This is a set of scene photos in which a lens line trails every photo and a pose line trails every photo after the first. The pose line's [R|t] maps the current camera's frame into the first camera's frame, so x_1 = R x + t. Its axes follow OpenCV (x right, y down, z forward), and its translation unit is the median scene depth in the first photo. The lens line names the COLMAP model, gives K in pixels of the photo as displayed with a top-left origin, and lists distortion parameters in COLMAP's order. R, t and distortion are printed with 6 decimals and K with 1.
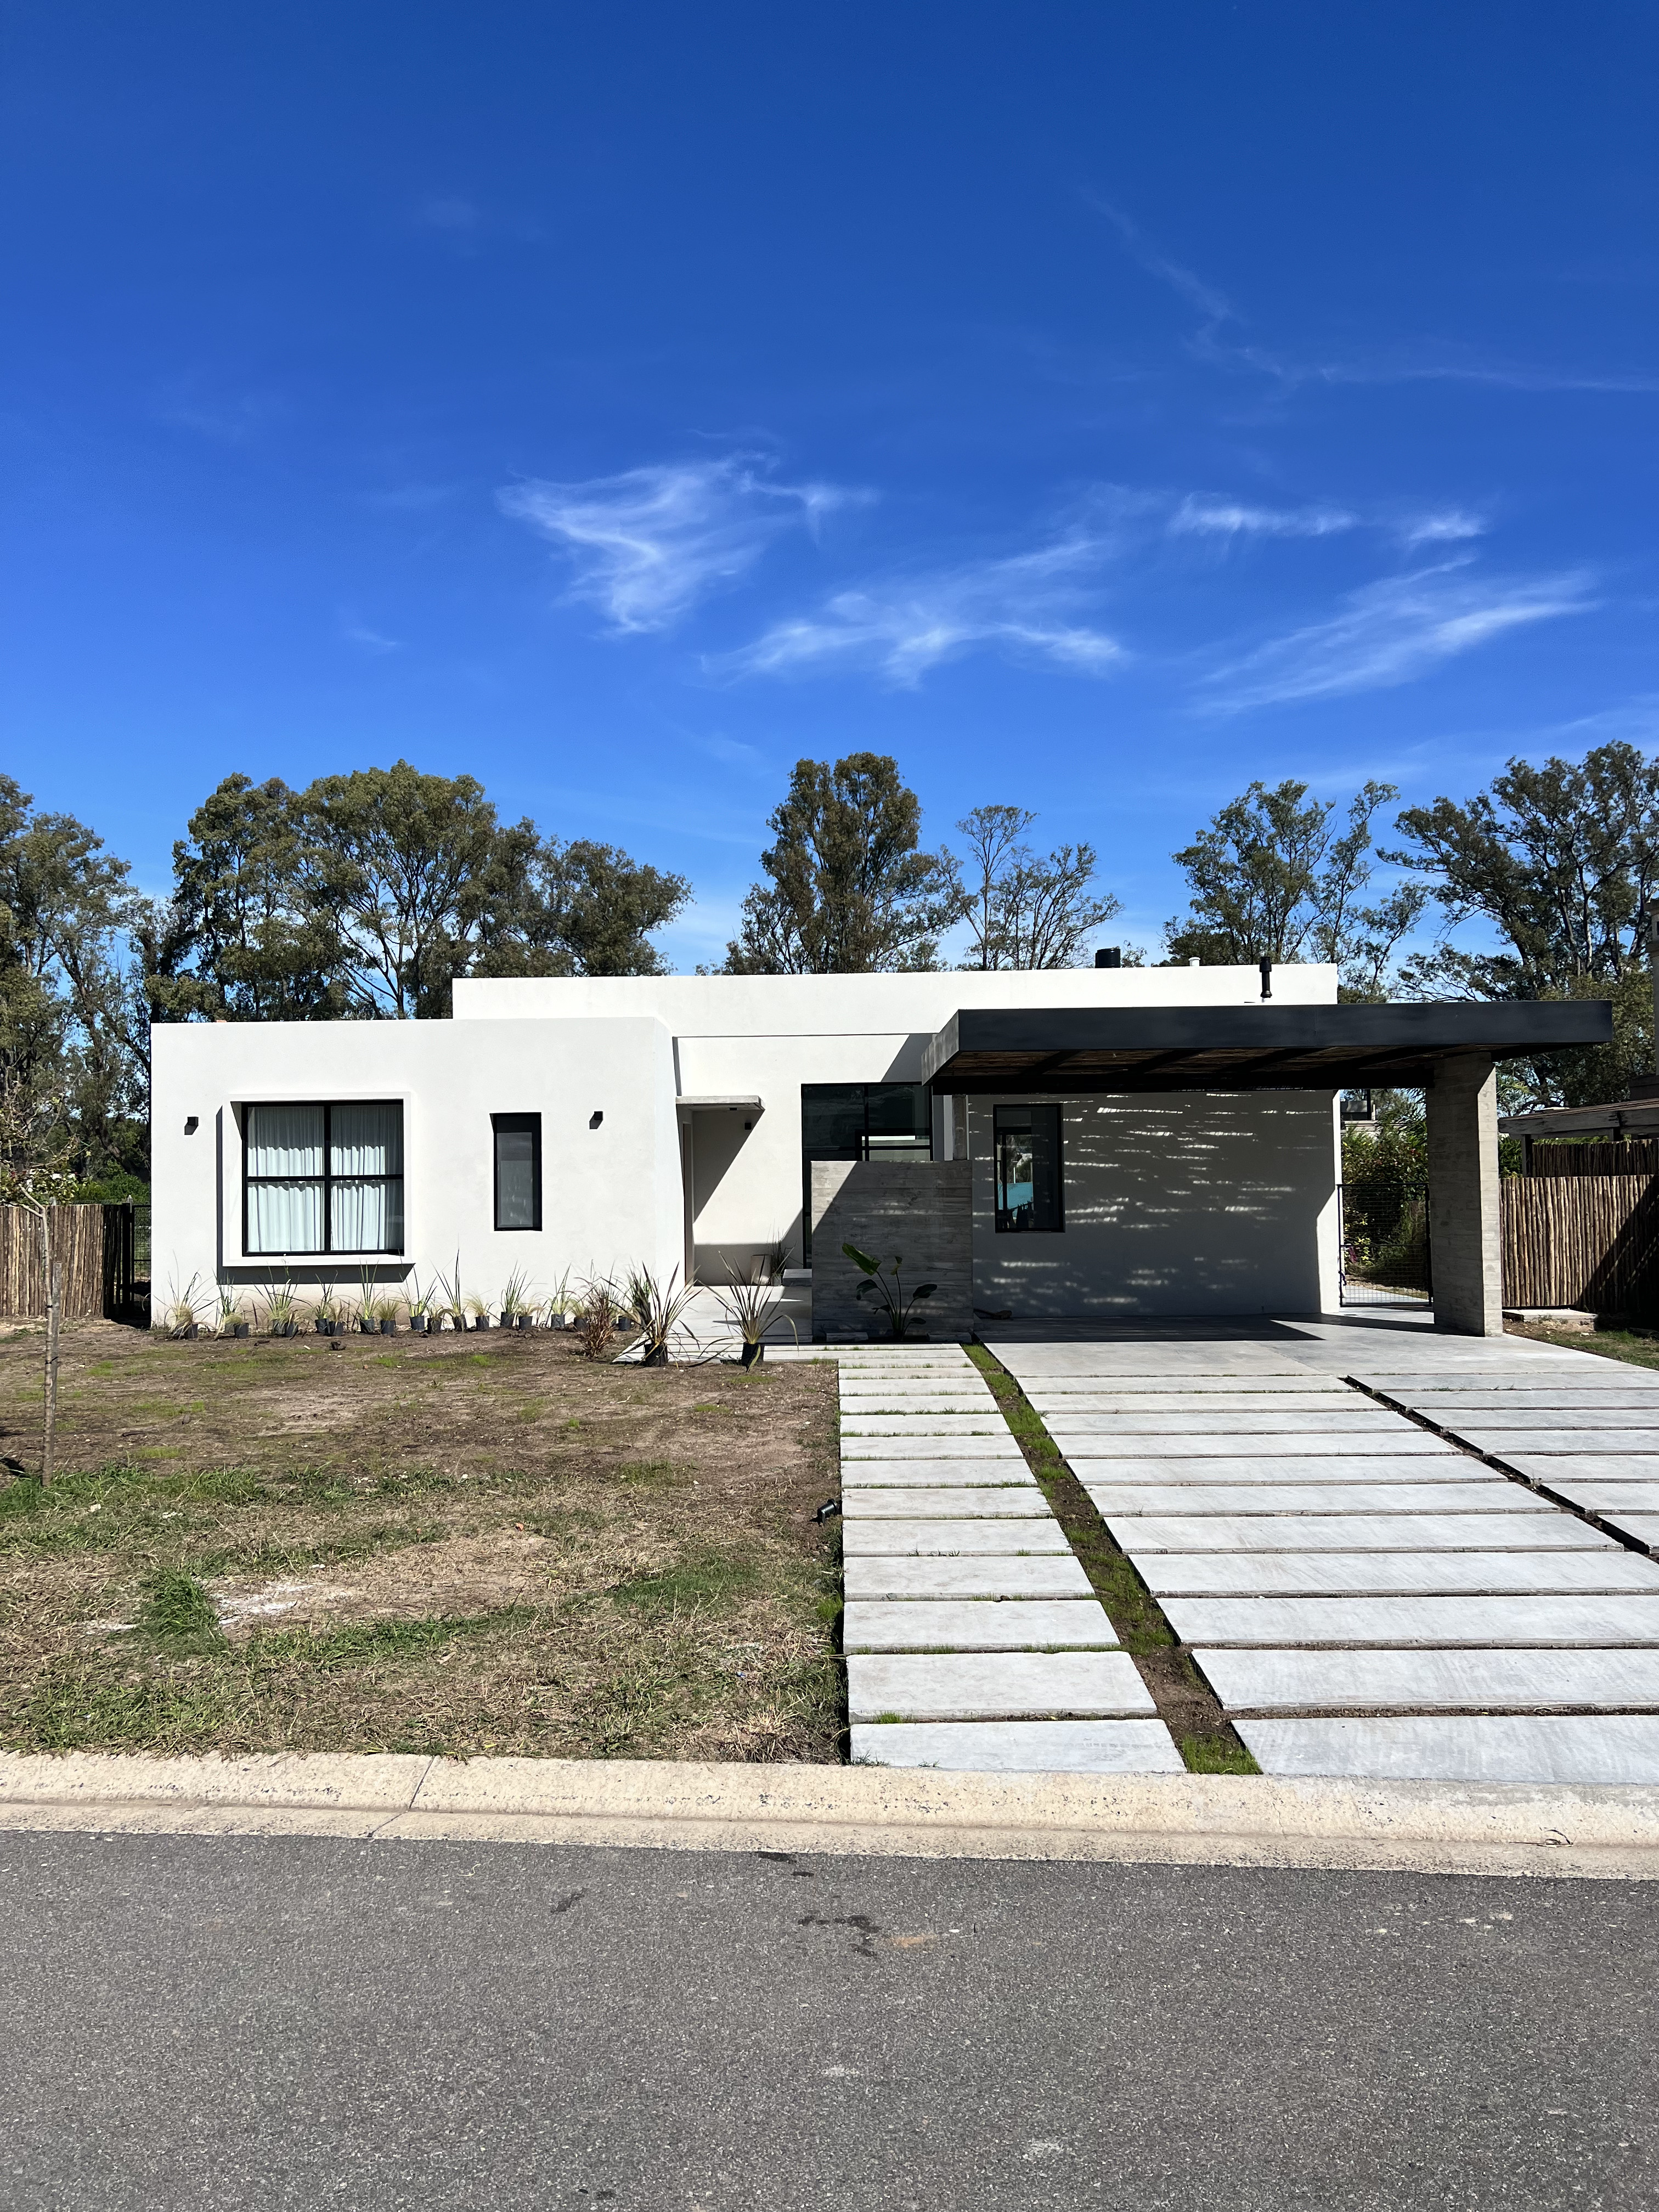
lens RADIAL K [[1856.7, 0, 829.6], [0, 1856.7, 1101.6], [0, 0, 1]] dist [0.067005, -0.011135]
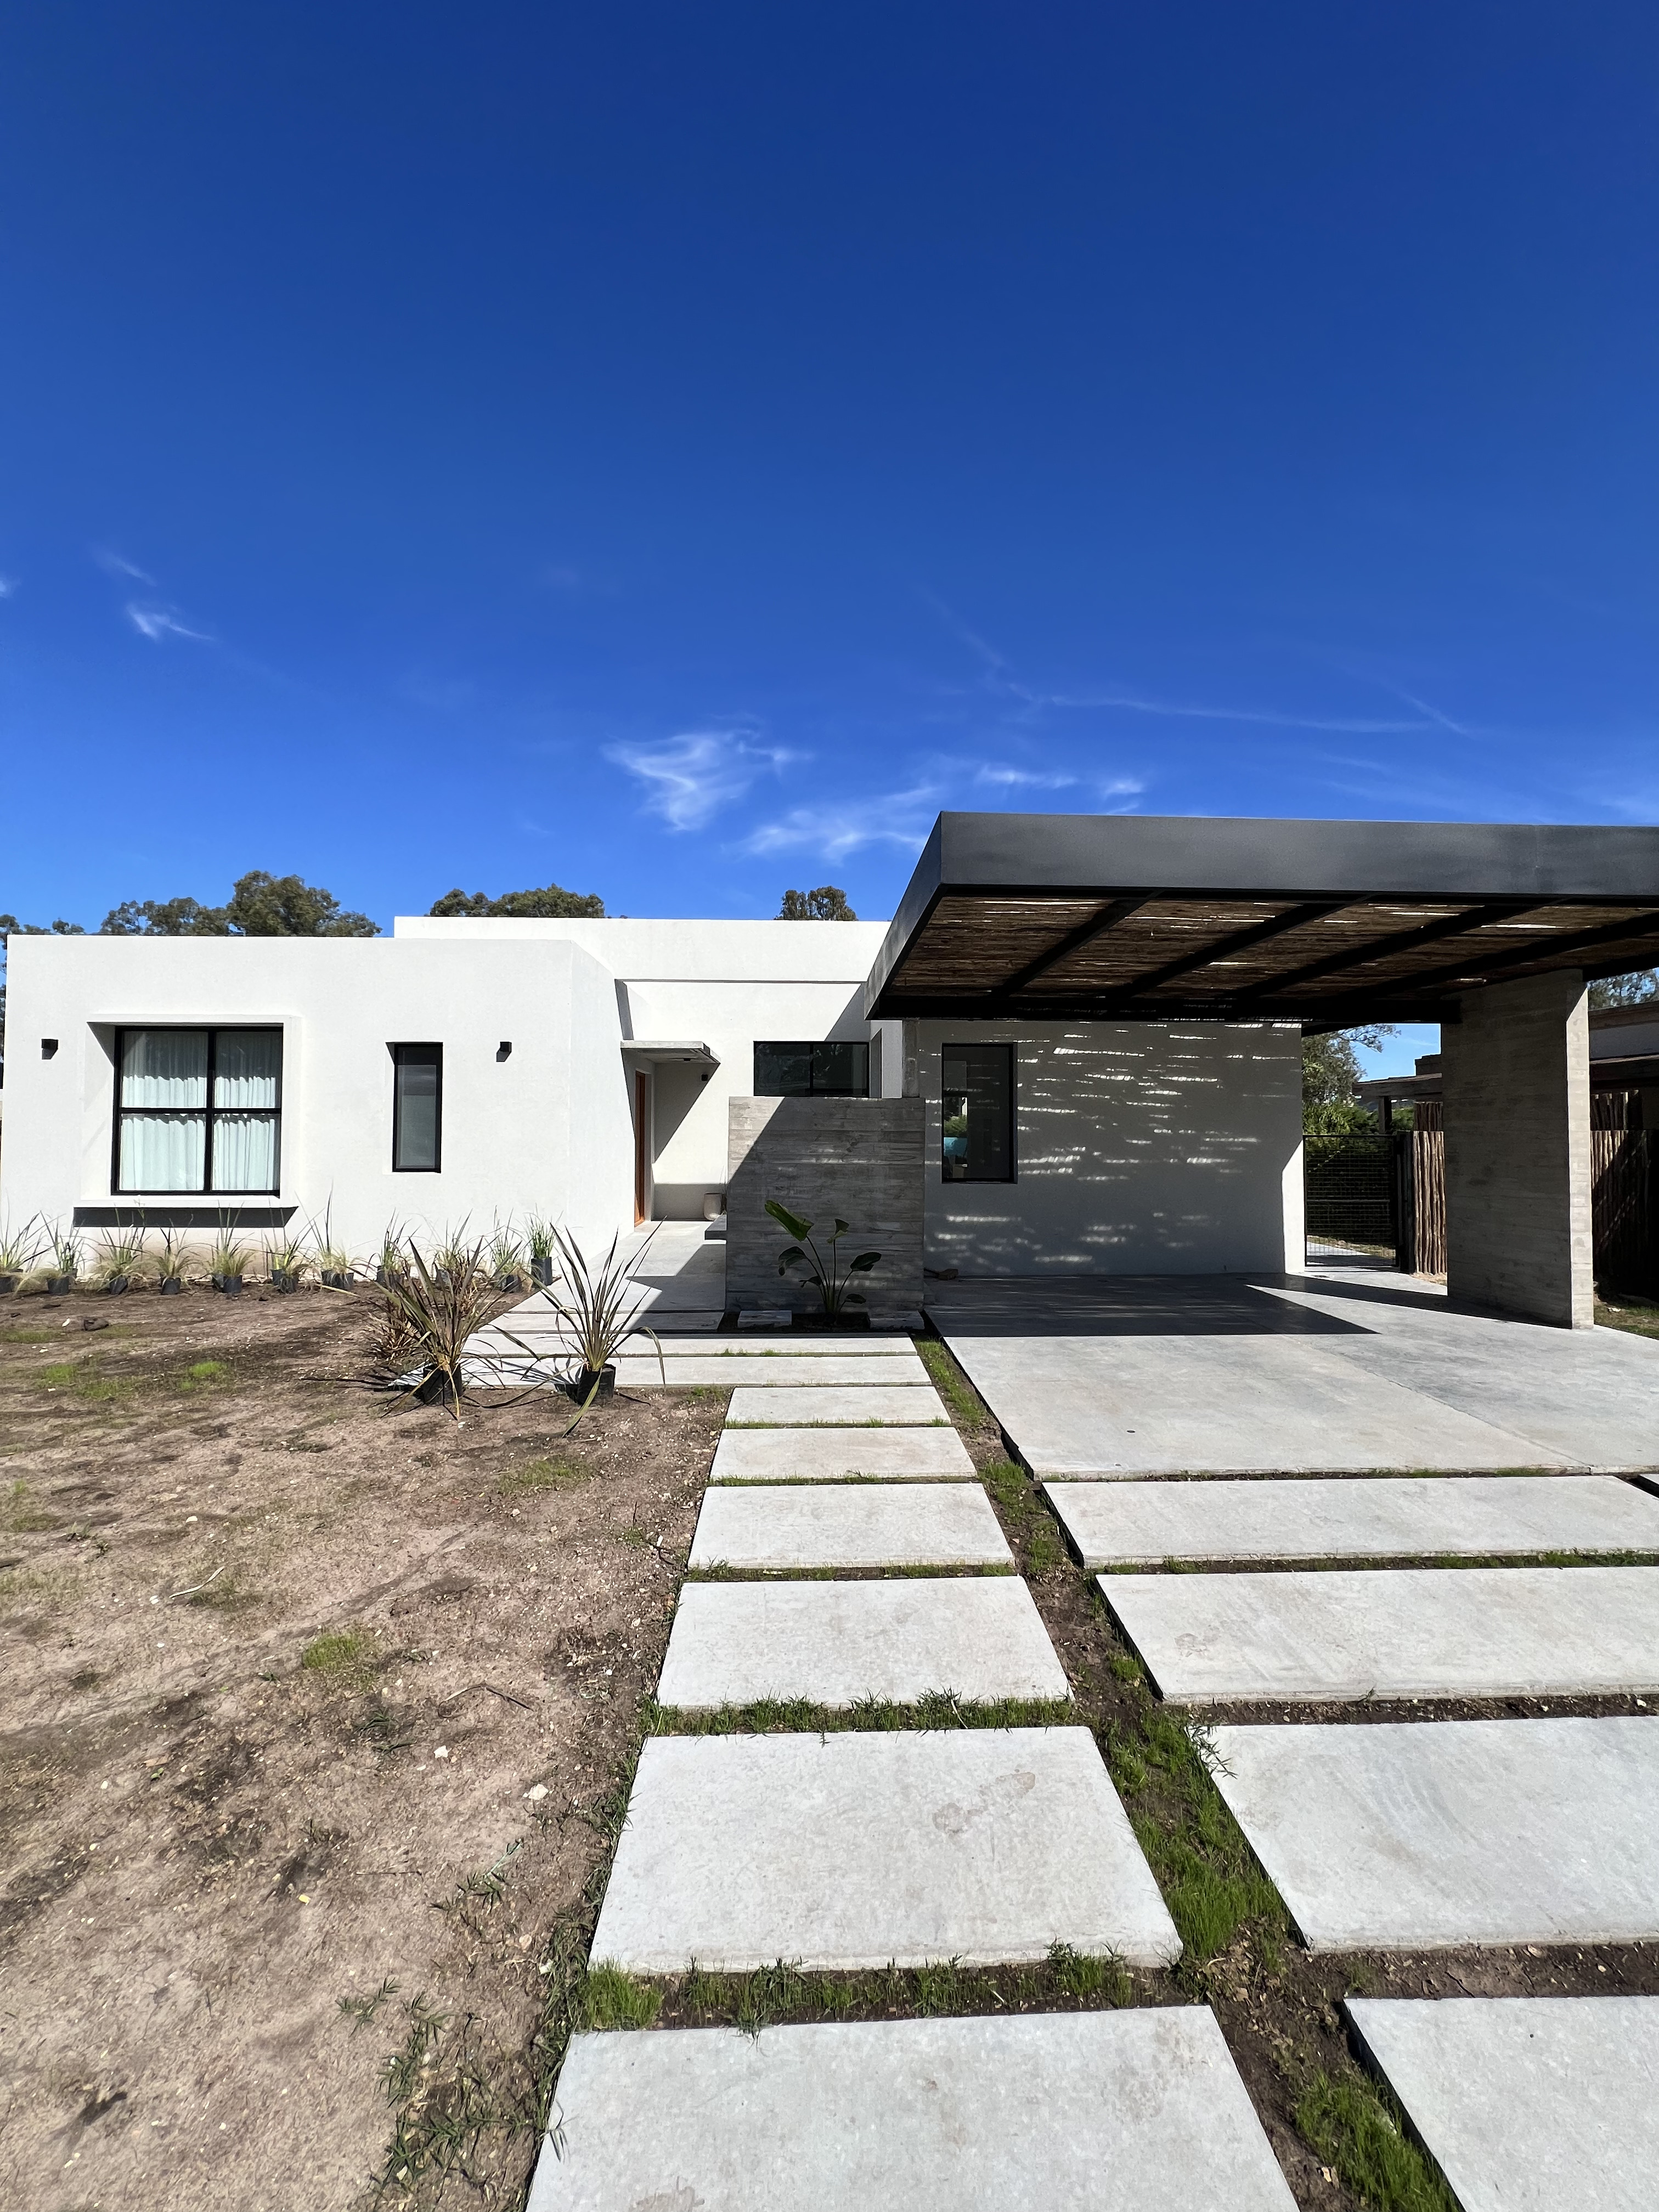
lens RADIAL K [[879.4, 0, 834.3], [0, 879.4, 1119.0], [0, 0, 1]] dist [-0.002859, 0.000476]
pose [[0.998470, 0.017914, 0.052313, 0.014775], [-0.019076, 0.999580, 0.021801, 0.029698], [-0.051901, -0.022766, 0.998393, 0.552248]]
